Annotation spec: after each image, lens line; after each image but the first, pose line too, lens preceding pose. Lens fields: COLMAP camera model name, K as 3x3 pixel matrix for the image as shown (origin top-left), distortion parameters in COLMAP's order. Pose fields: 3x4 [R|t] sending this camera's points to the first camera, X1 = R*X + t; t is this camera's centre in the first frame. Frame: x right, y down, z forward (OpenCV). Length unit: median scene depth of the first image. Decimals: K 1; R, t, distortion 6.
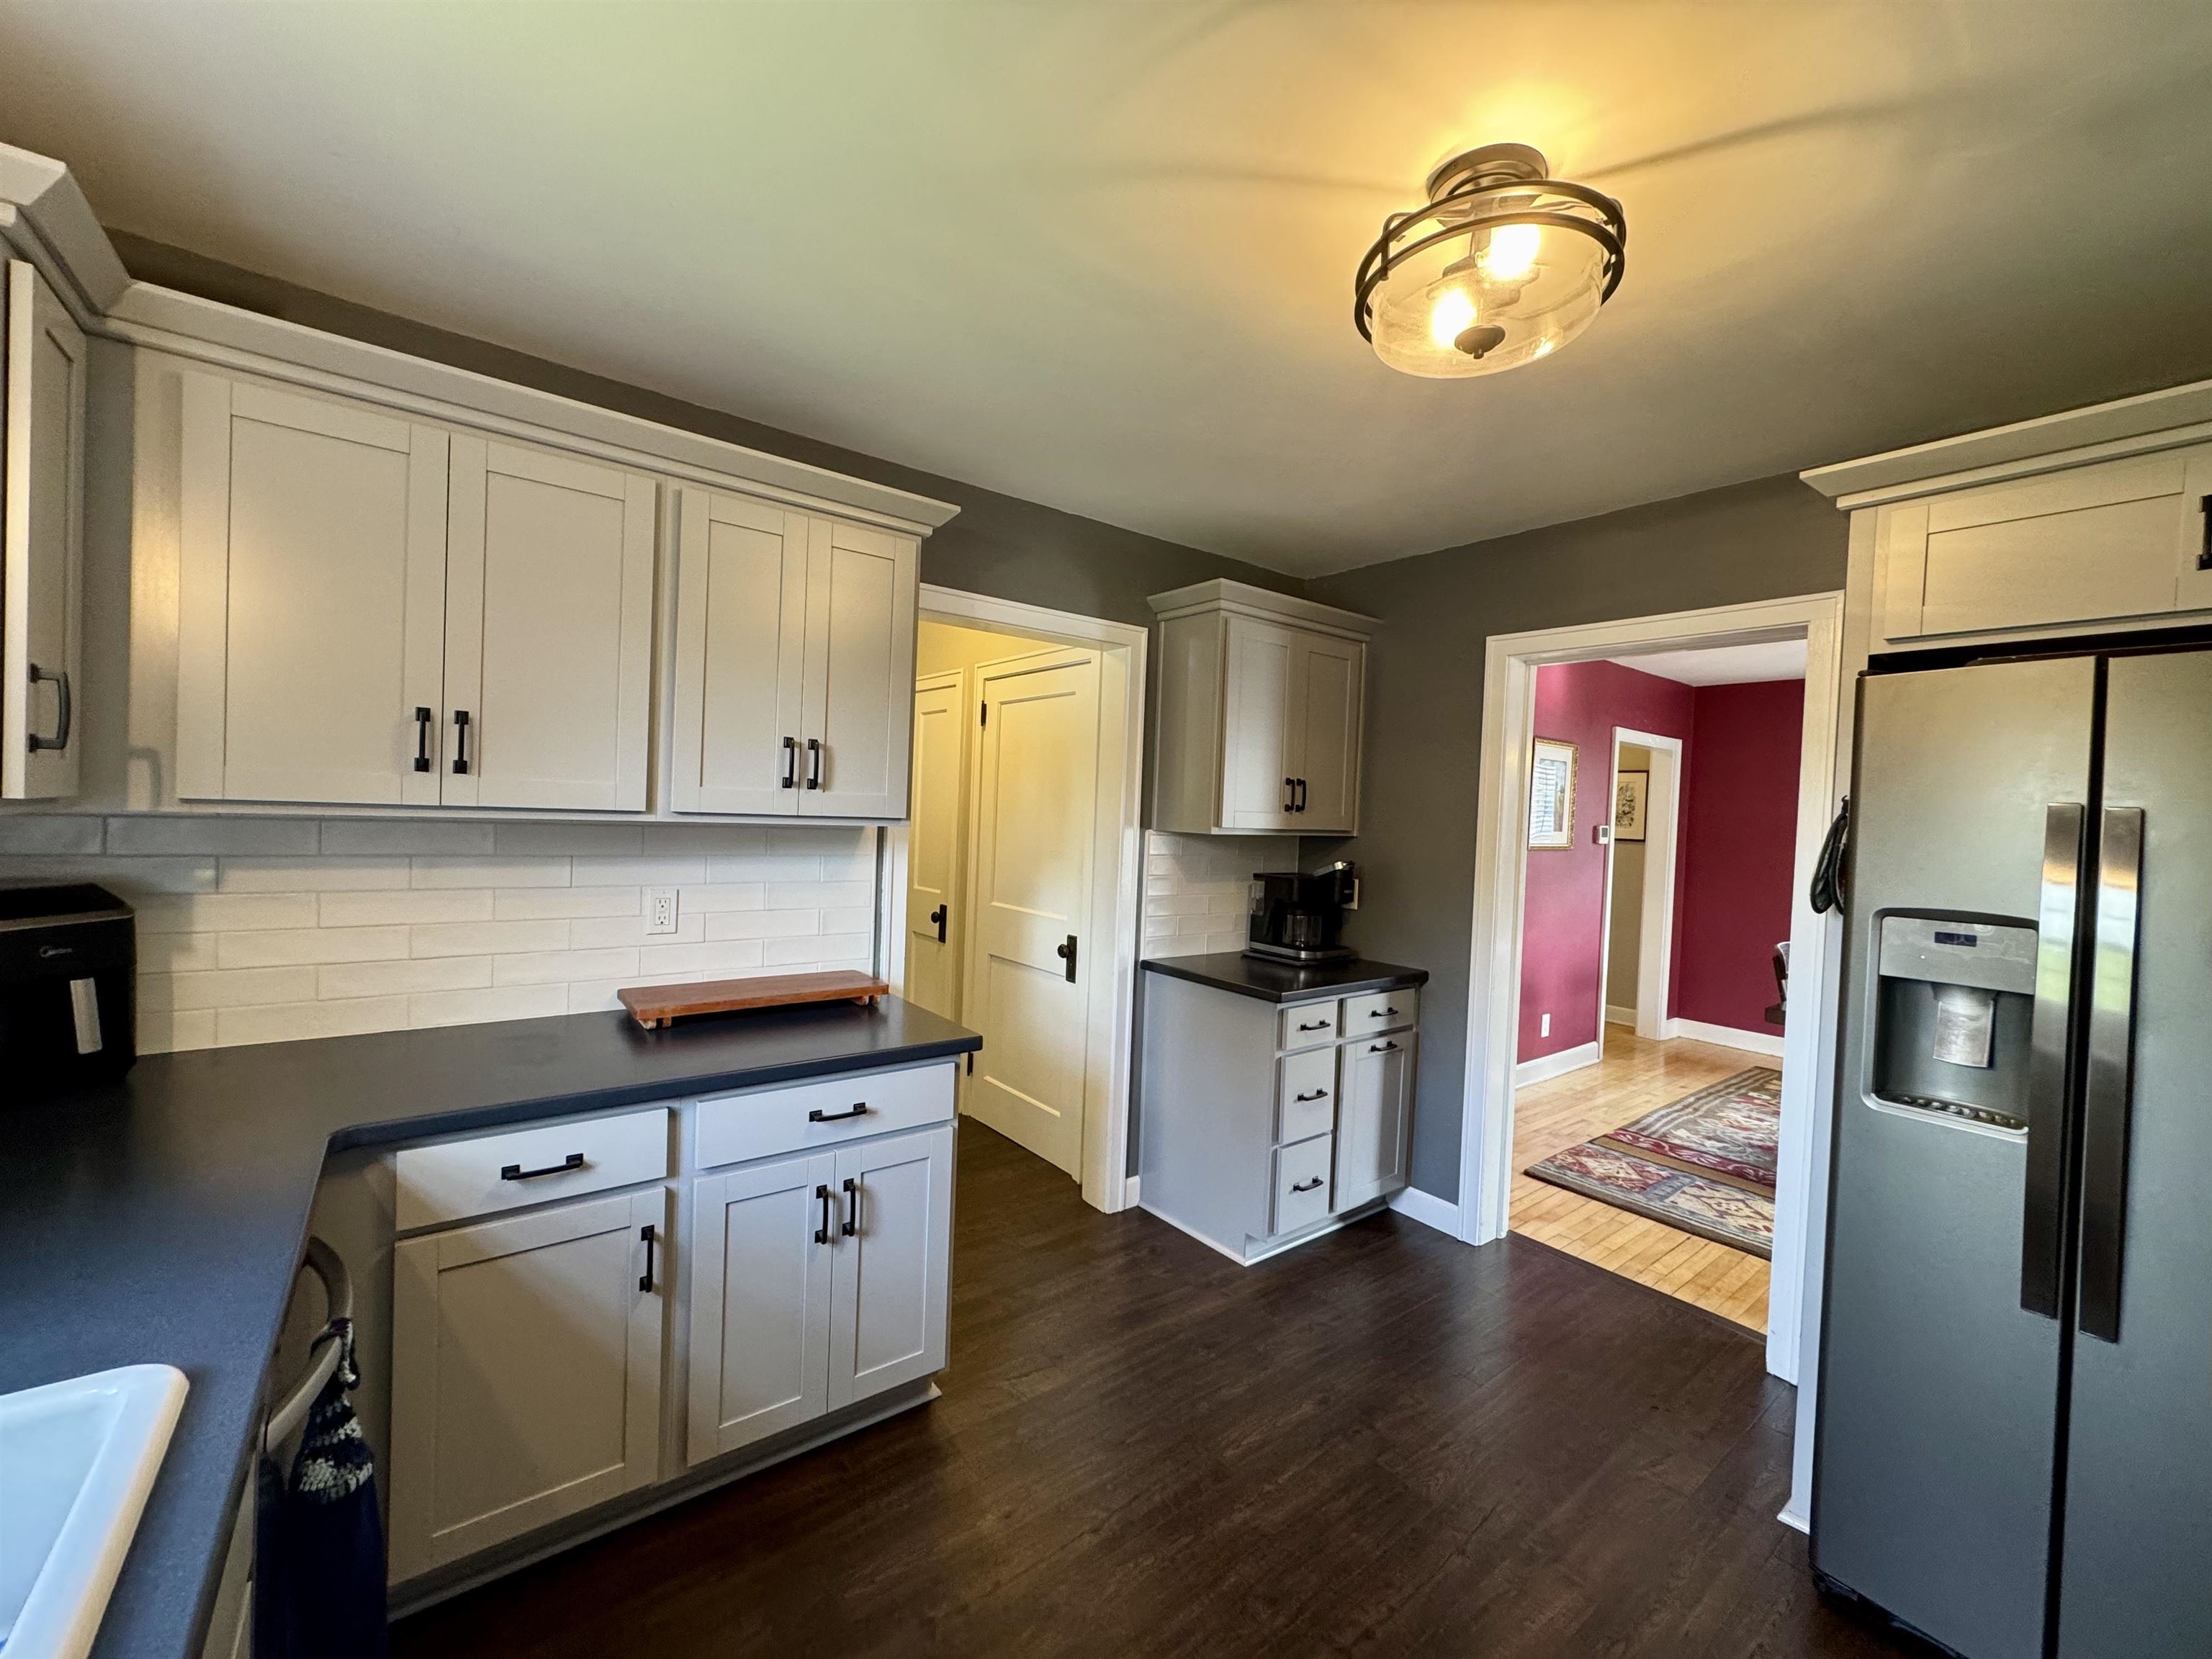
lens RADIAL K [[876.8, 0, 1104.7], [0, 876.8, 826.6], [0, 0, 1]] dist [-0.002737, 0.000017]
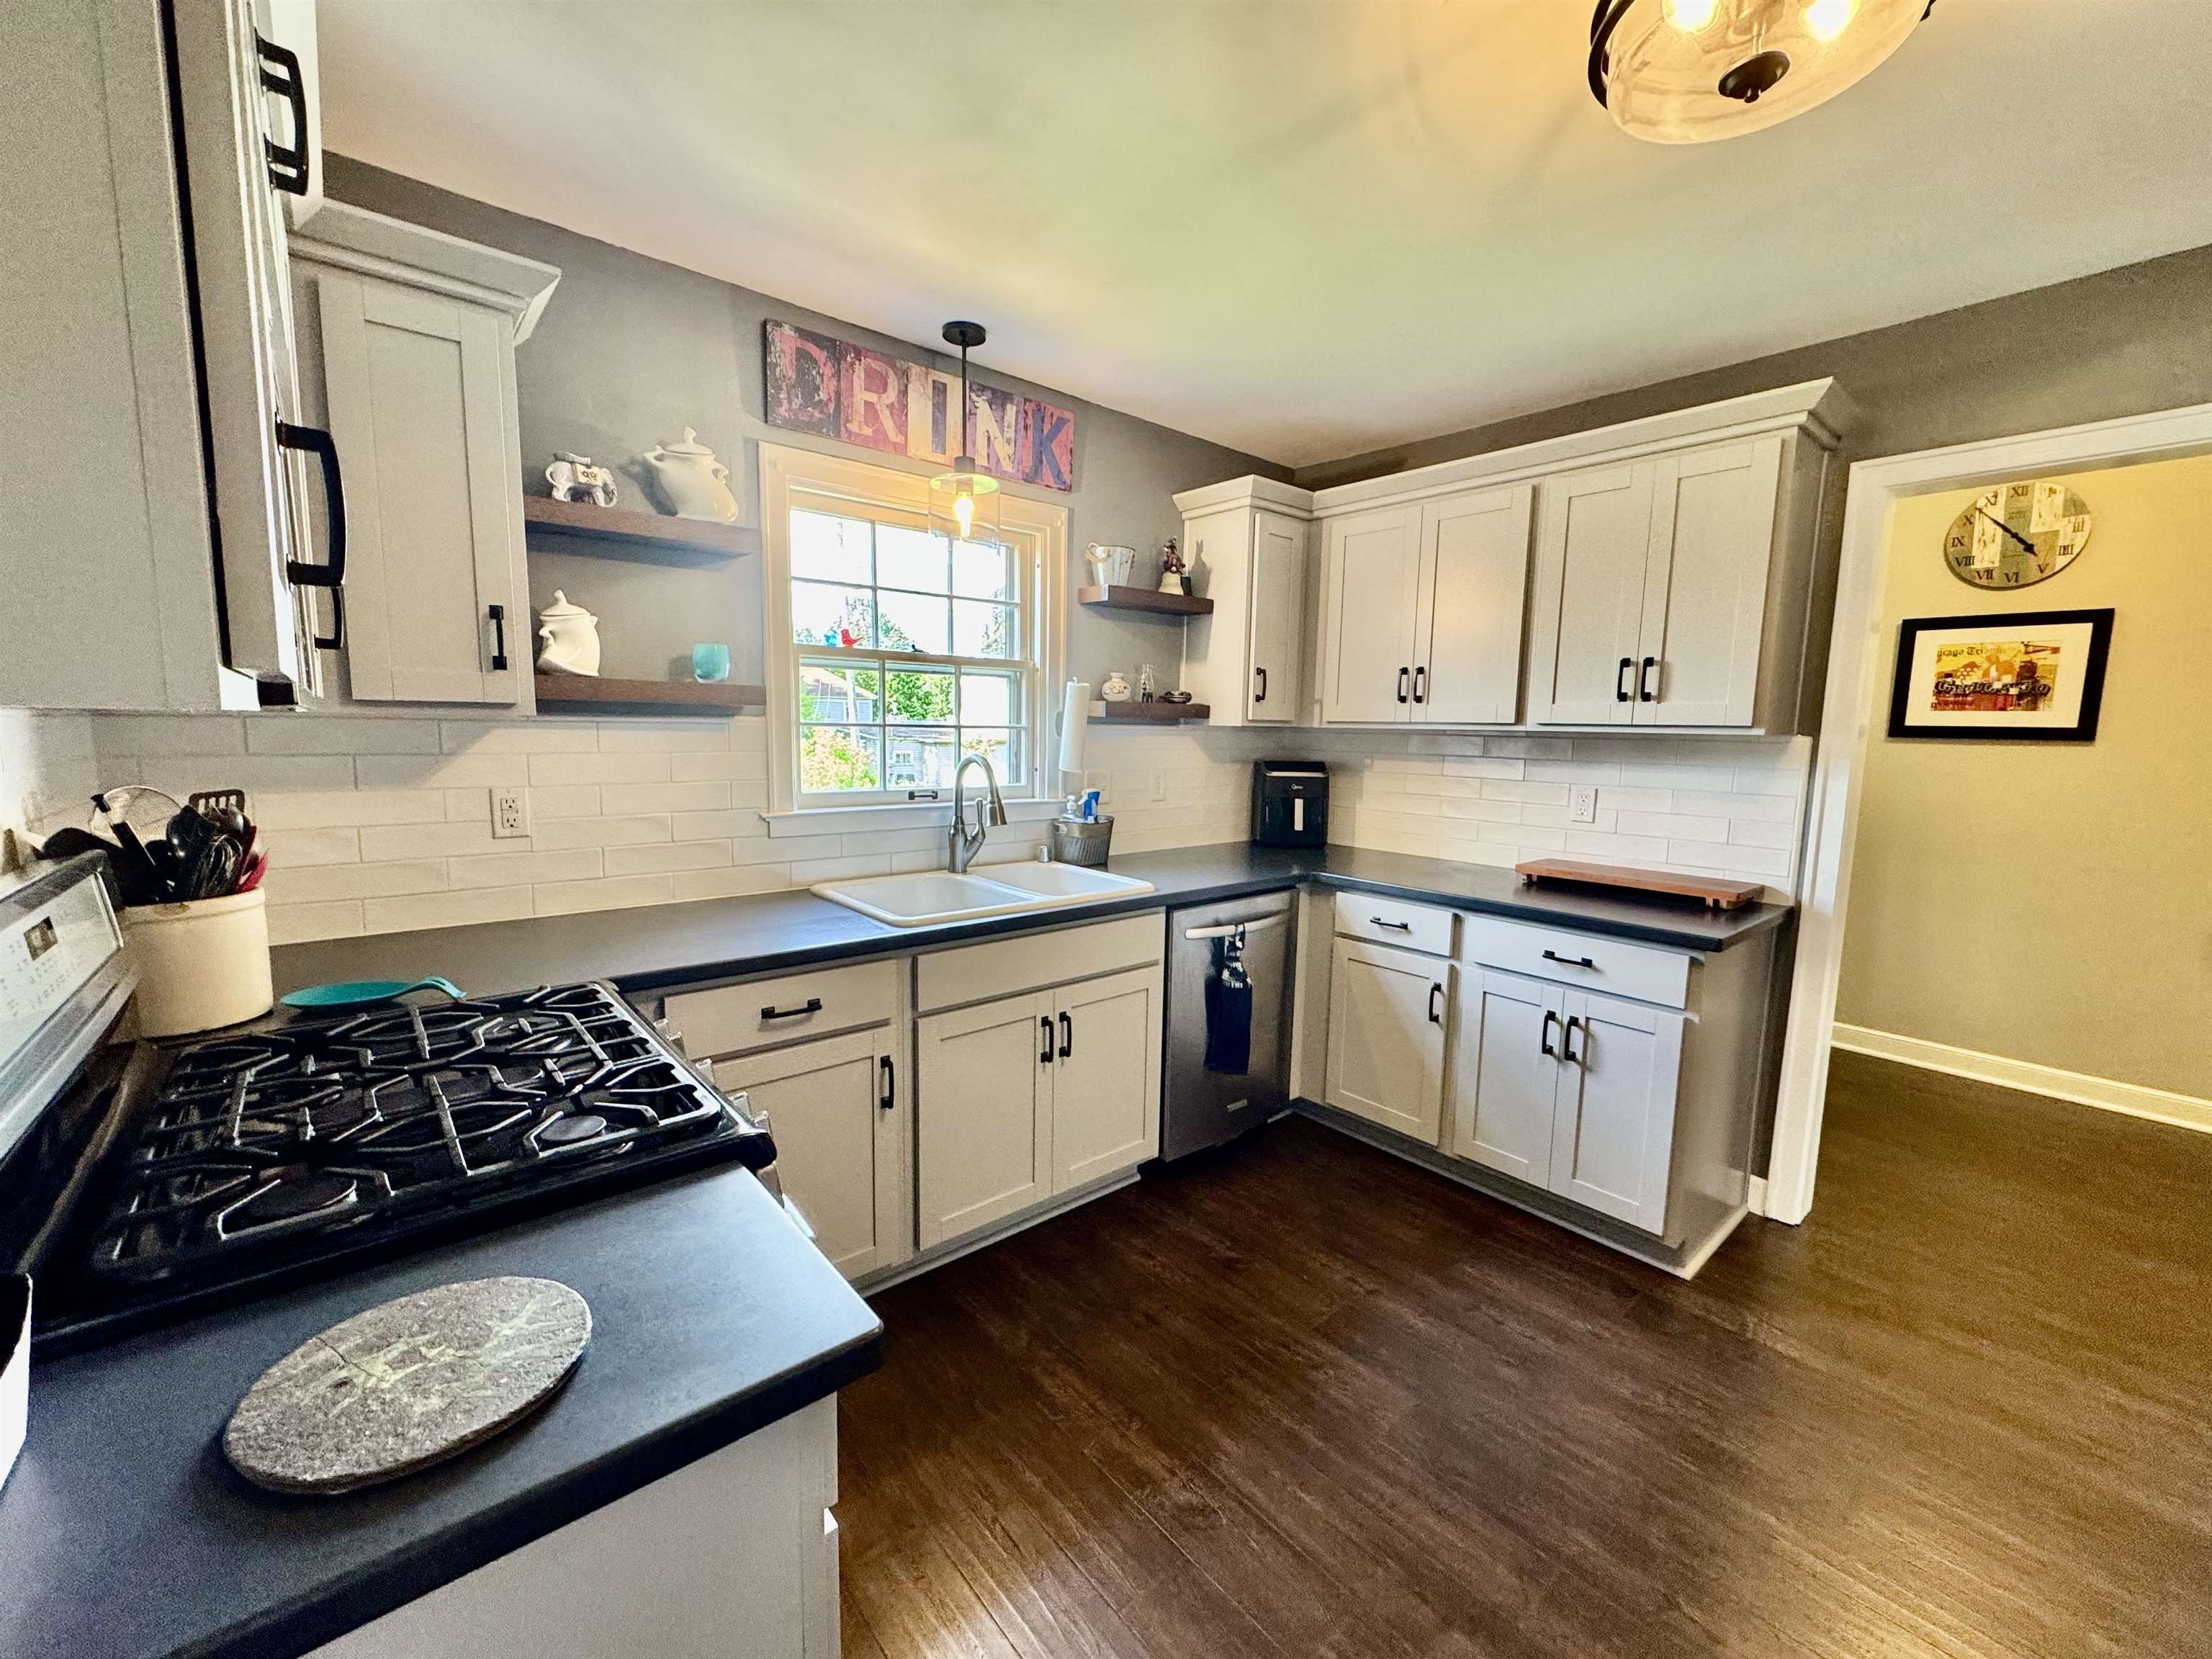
lens RADIAL K [[876.8, 0, 1104.7], [0, 876.8, 826.6], [0, 0, 1]] dist [-0.002737, 0.000017]
pose [[0.054945, 0.077130, -0.995506, 0.869254], [-0.037622, 0.996464, 0.075128, 0.067970], [0.997780, 0.033325, 0.057653, 0.258267]]
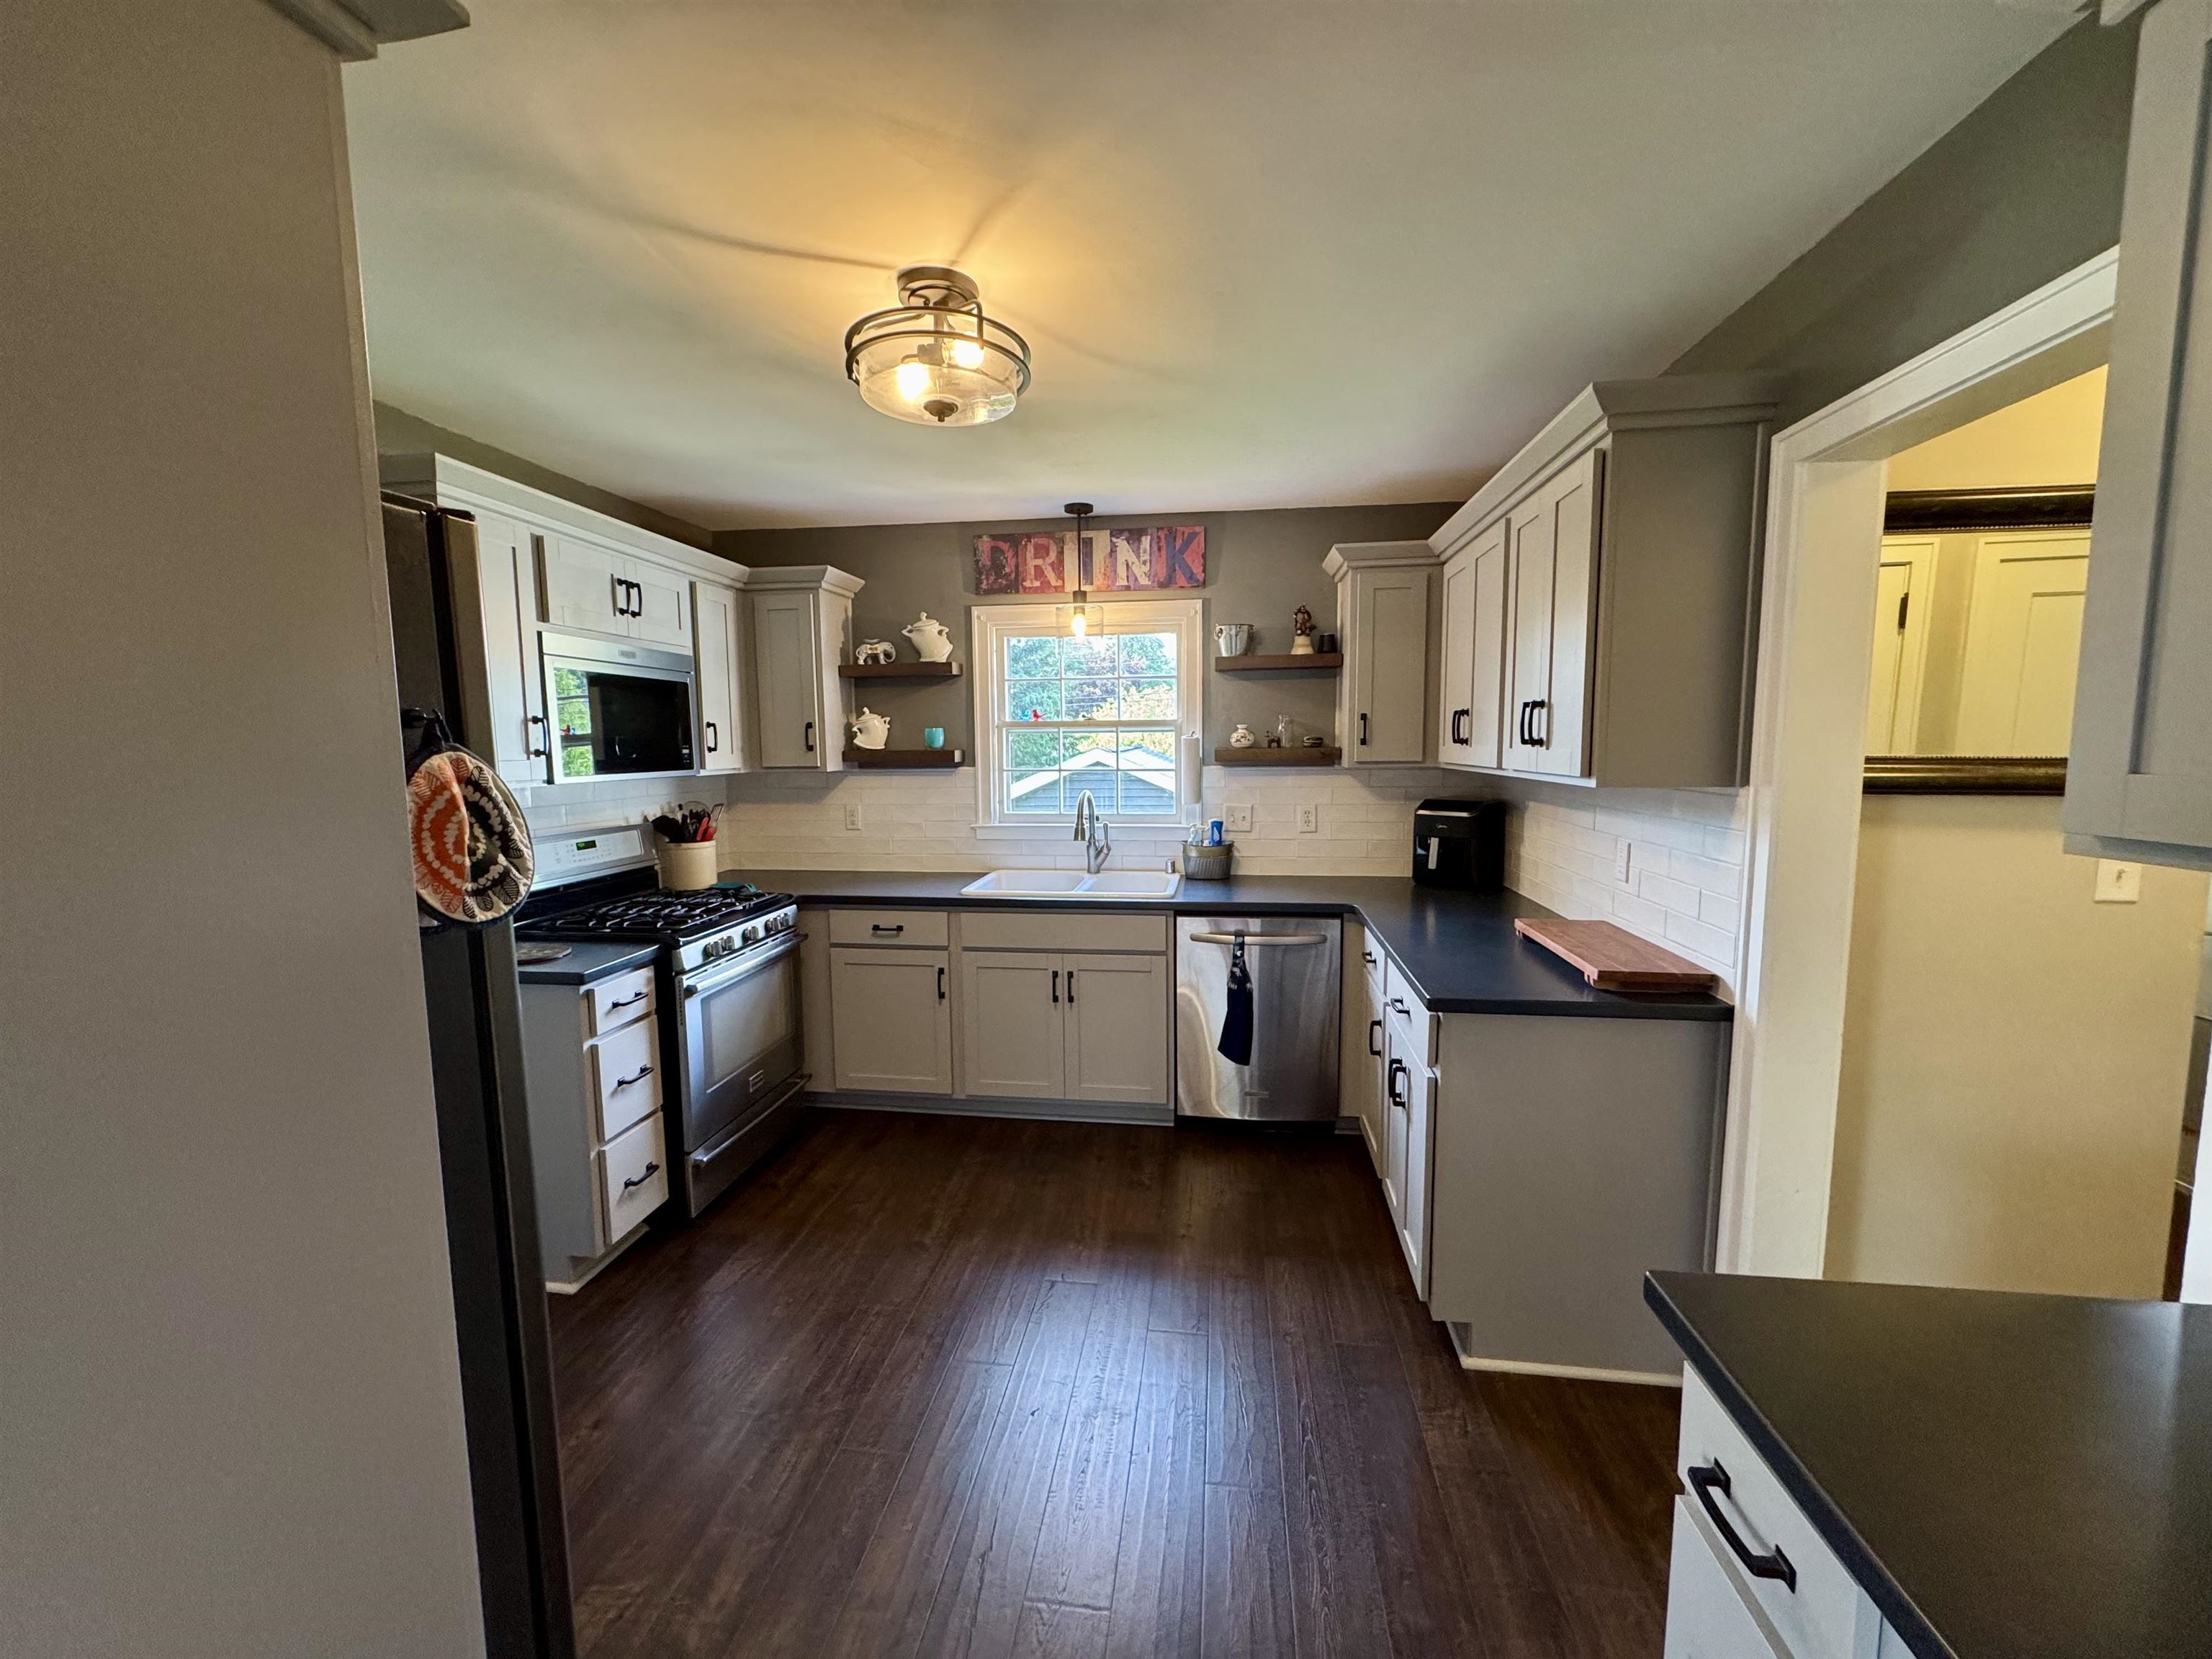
lens RADIAL K [[876.8, 0, 1104.7], [0, 876.8, 826.6], [0, 0, 1]] dist [-0.002737, 0.000017]
pose [[-0.706429, 0.036400, -0.706848, 0.857526], [-0.033836, 0.995798, 0.085096, -0.021423], [0.706975, 0.084032, -0.702228, 1.523135]]
